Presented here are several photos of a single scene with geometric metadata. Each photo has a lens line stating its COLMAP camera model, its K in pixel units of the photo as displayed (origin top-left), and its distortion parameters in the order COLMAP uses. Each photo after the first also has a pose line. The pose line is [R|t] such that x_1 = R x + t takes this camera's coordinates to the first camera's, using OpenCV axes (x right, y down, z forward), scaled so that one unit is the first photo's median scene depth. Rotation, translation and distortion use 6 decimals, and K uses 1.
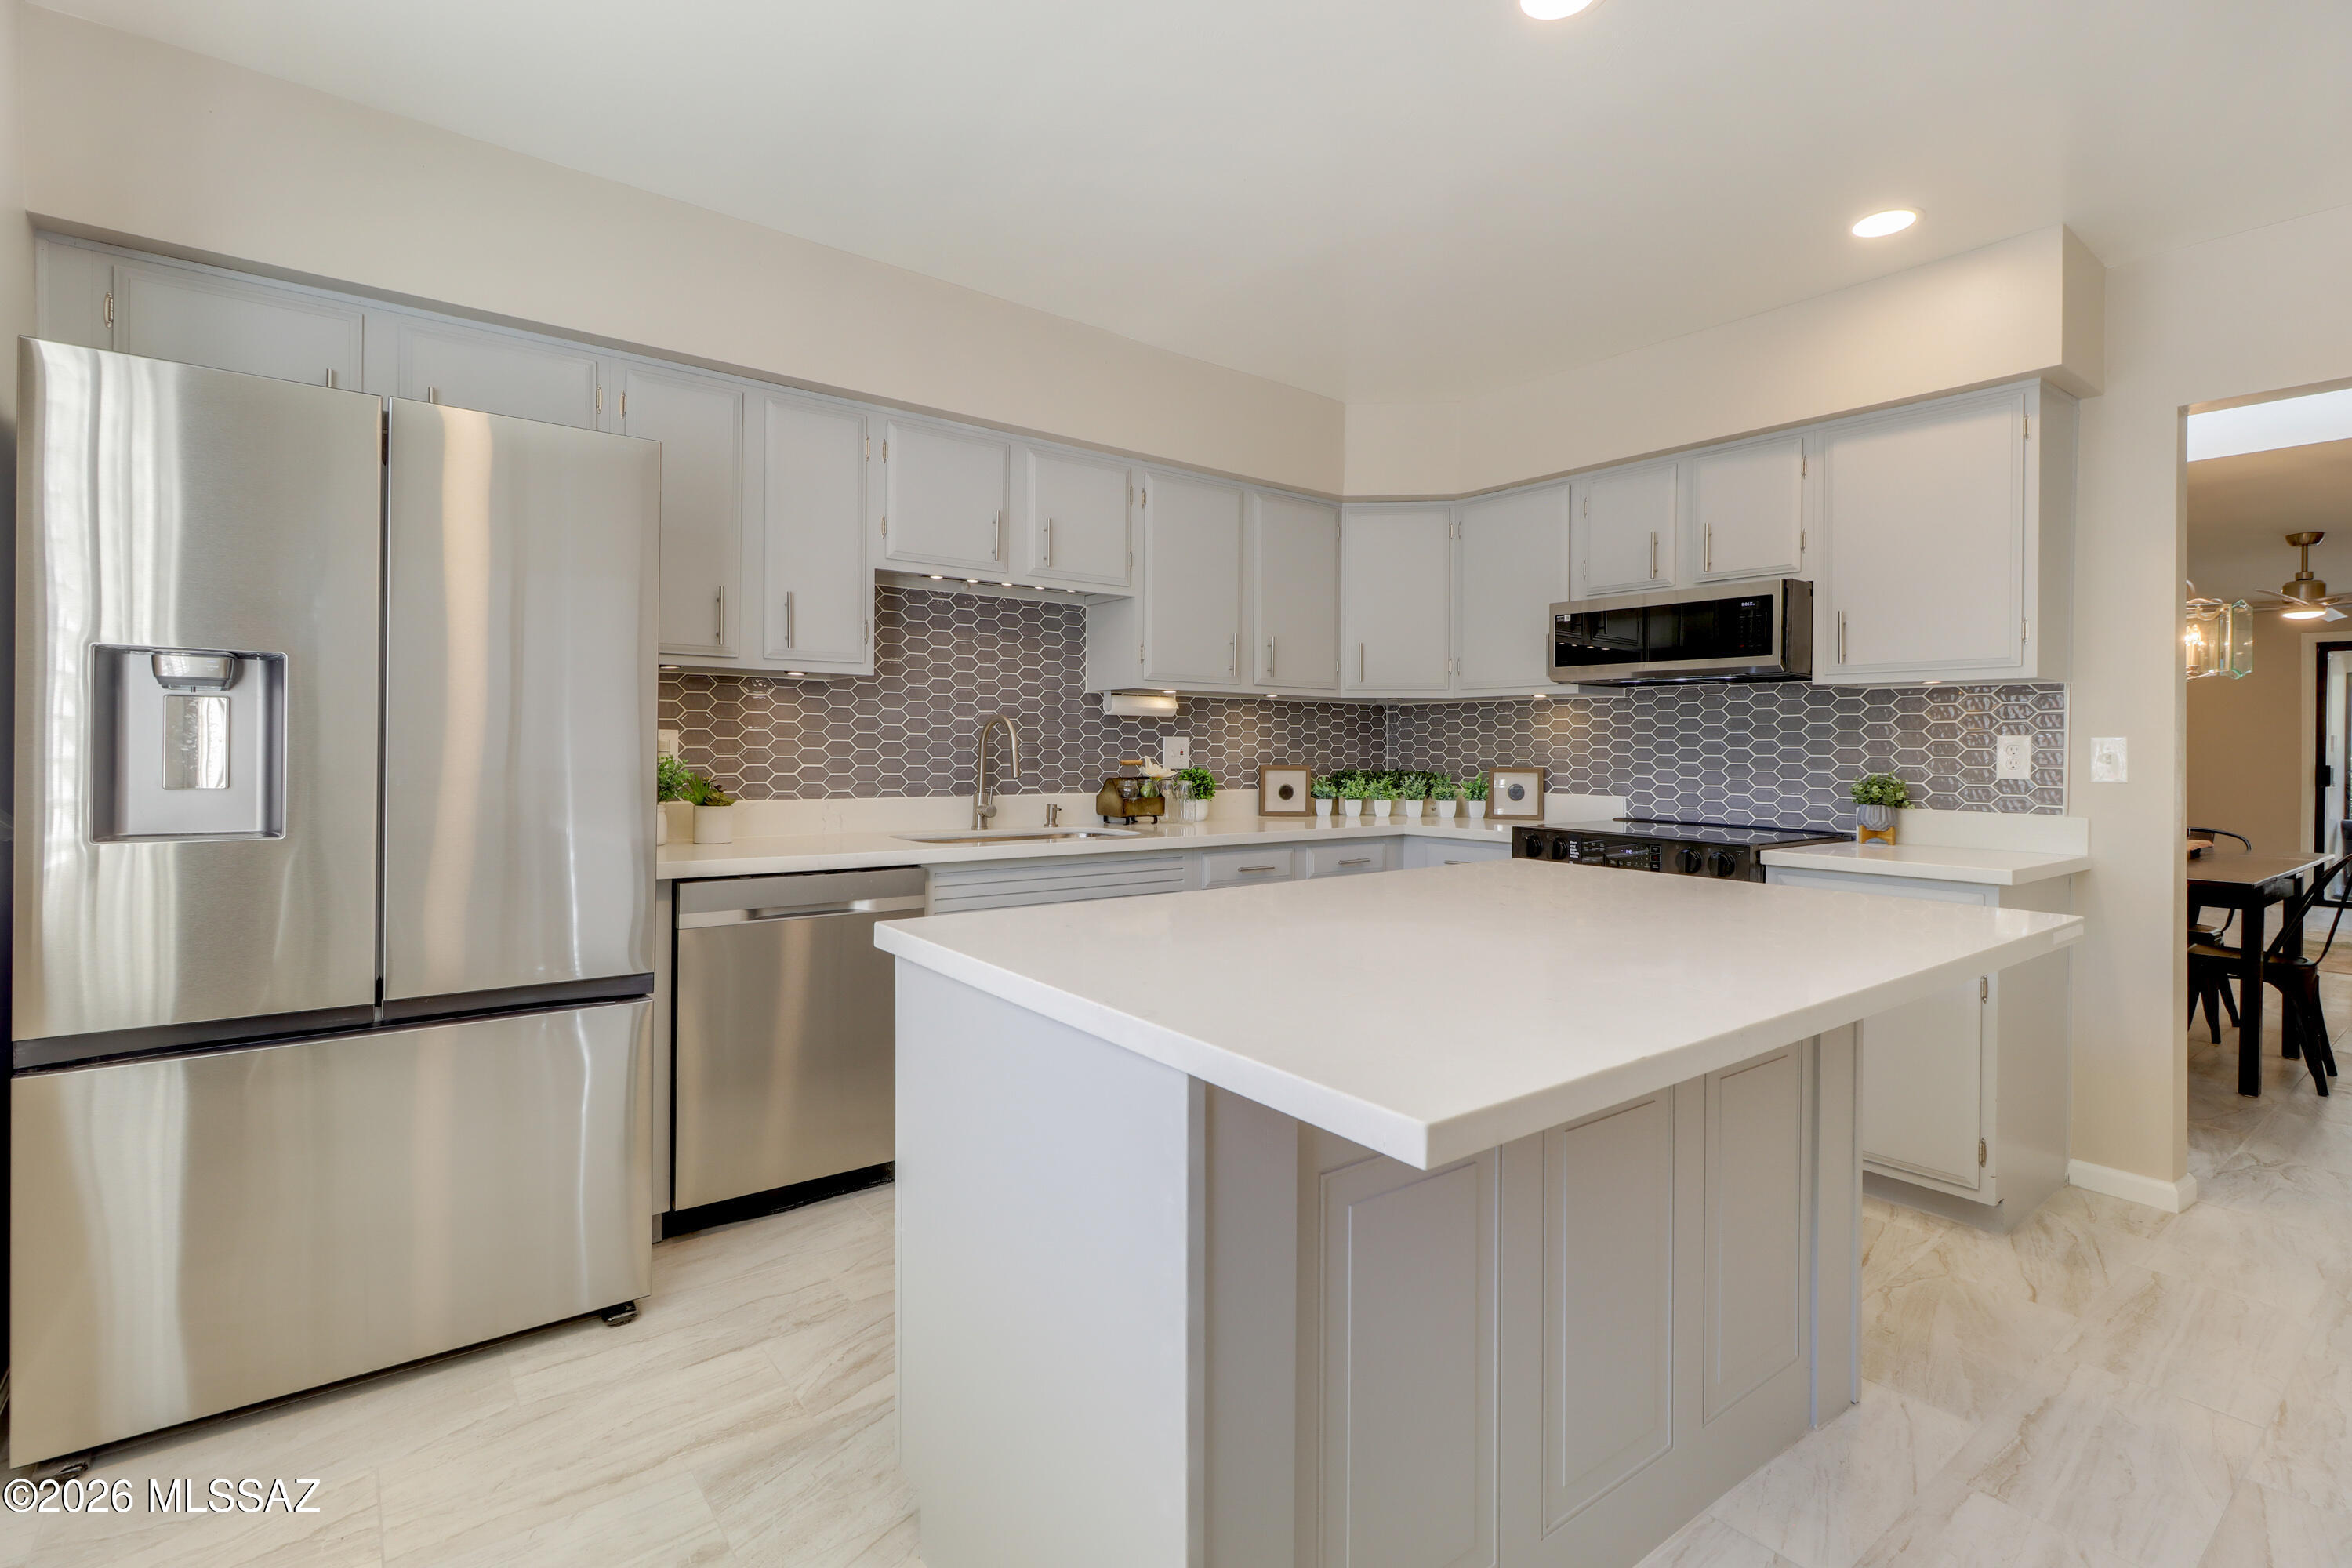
lens RADIAL K [[1106.3, 0, 1173.6], [0, 1106.3, 756.4], [0, 0, 1]] dist [0.002177, -0.000039]
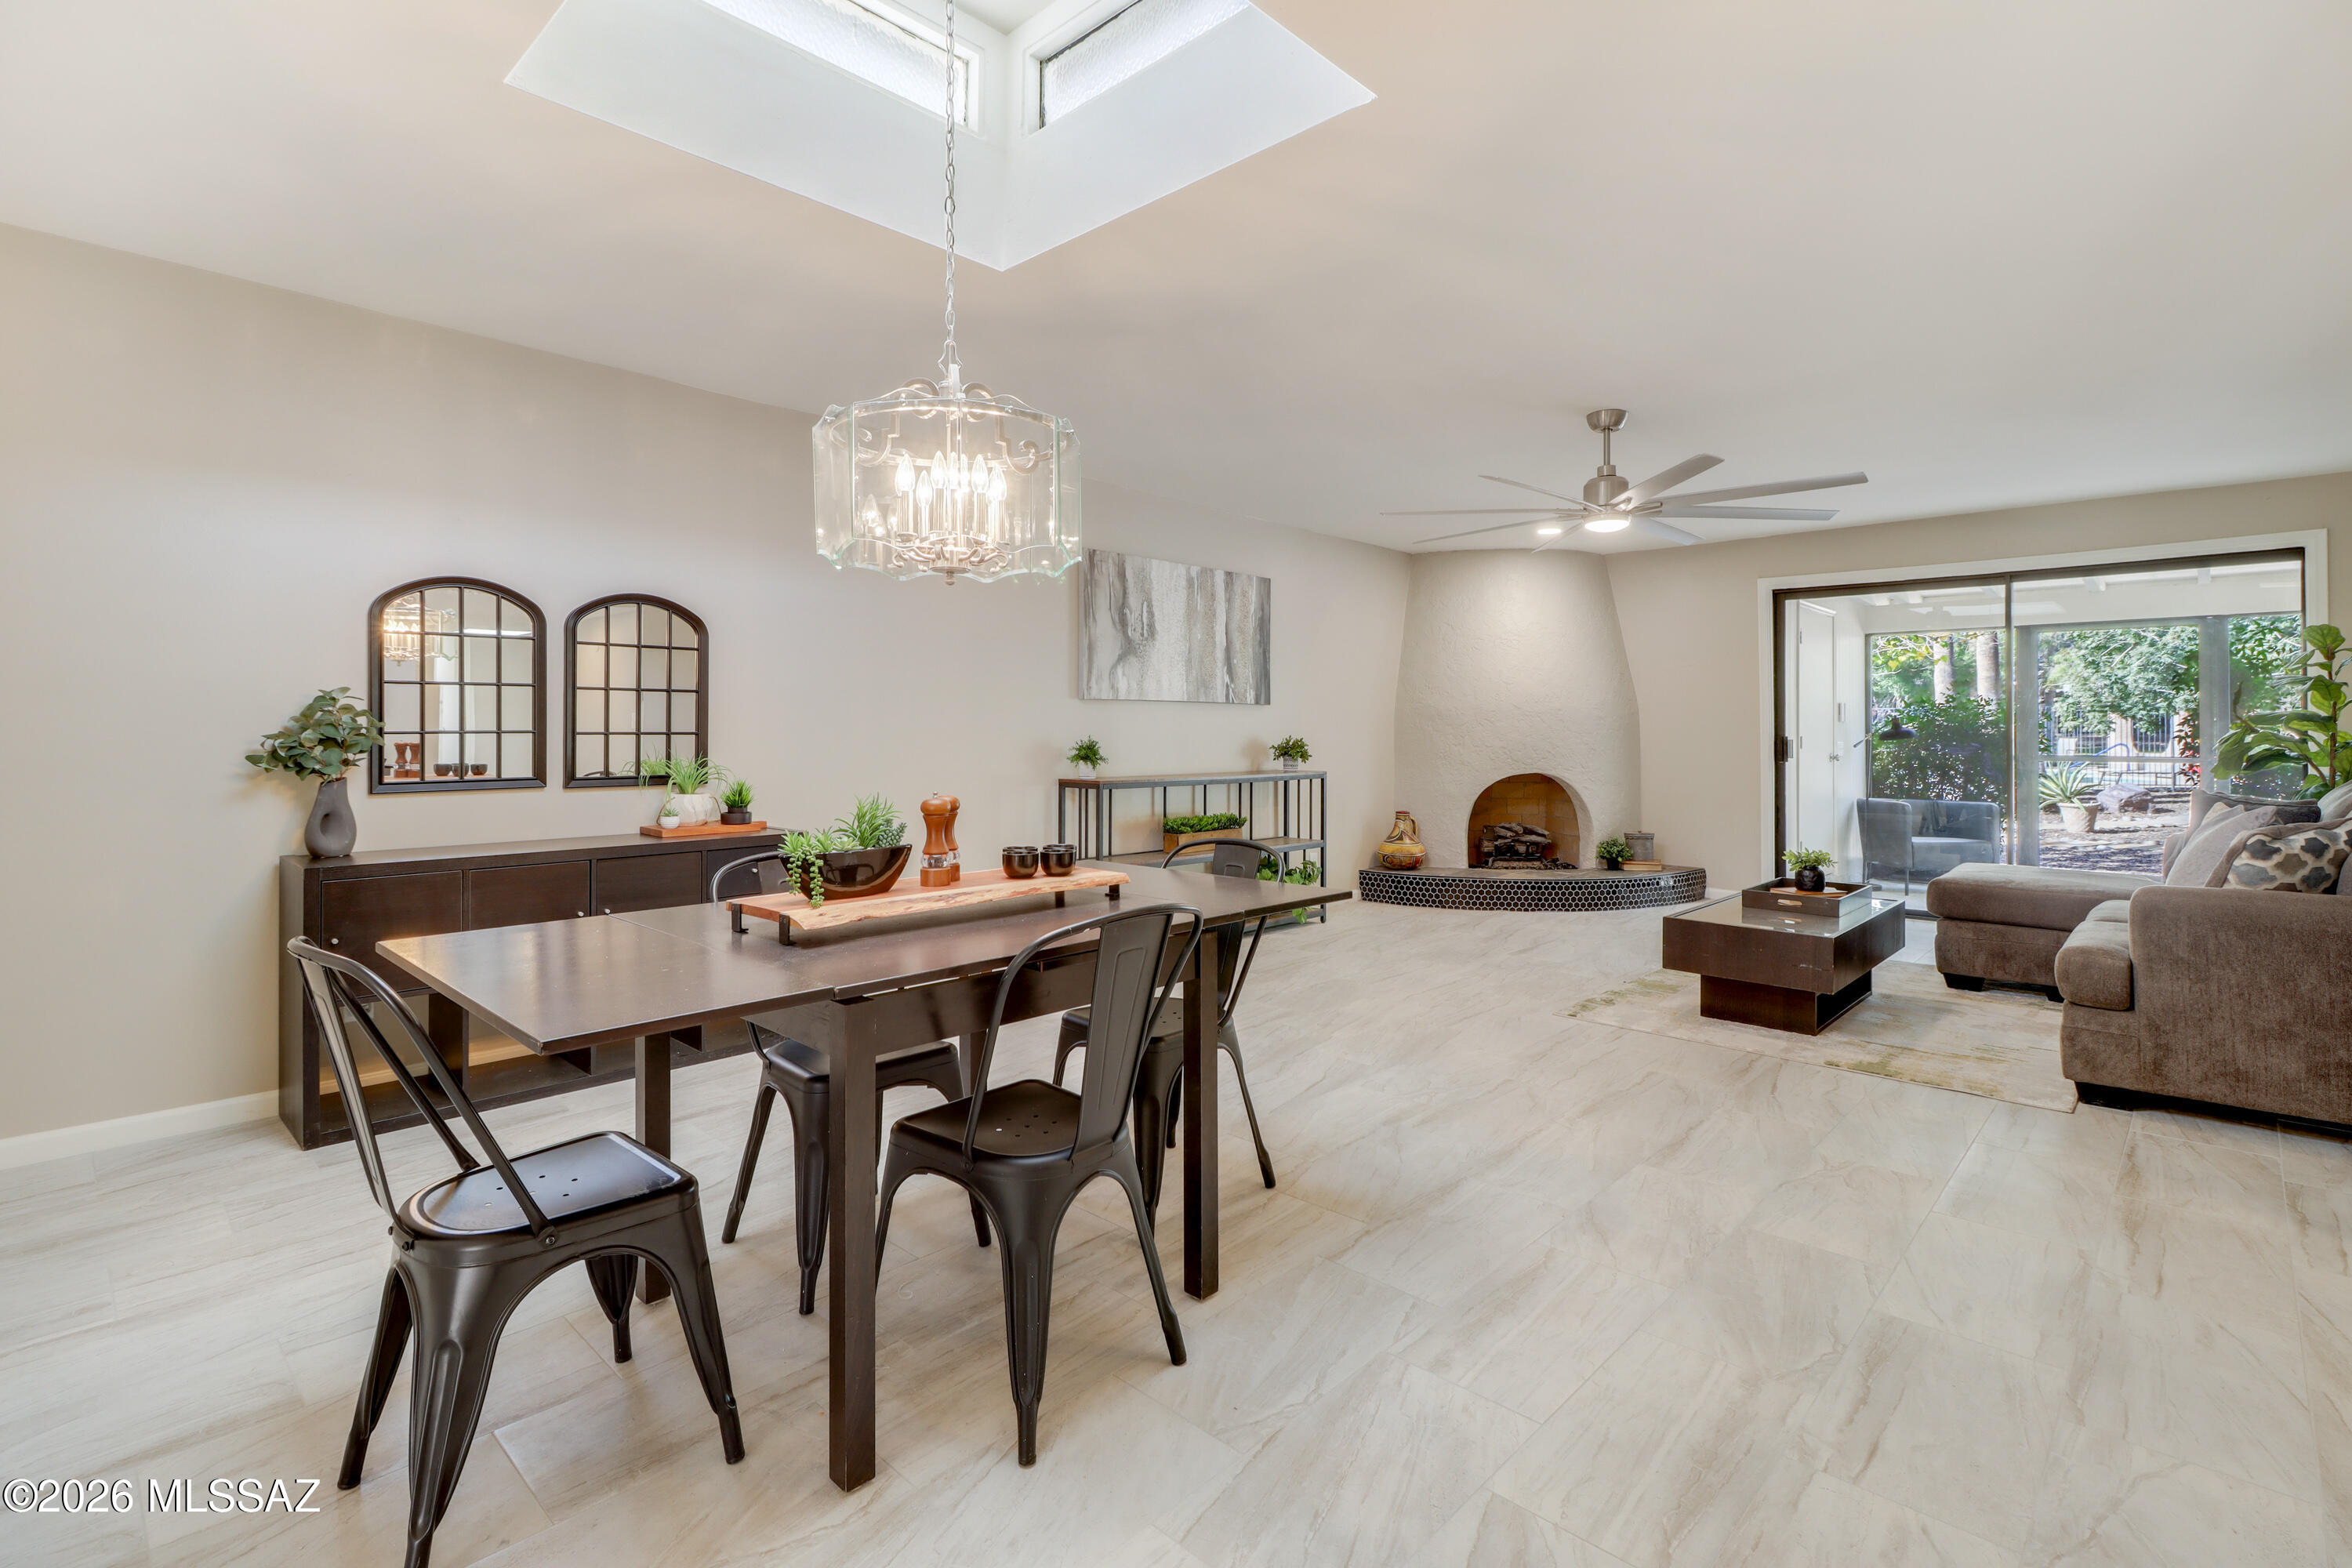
lens RADIAL K [[1098.1, 0, 1178.2], [0, 1098.1, 714.7], [0, 0, 1]] dist [0.000394, -0.000377]
pose [[0.988183, -0.005924, 0.153164, 0.999223], [0.009704, 0.999666, -0.023939, 0.012515], [-0.152971, 0.025143, 0.987911, 0.545705]]
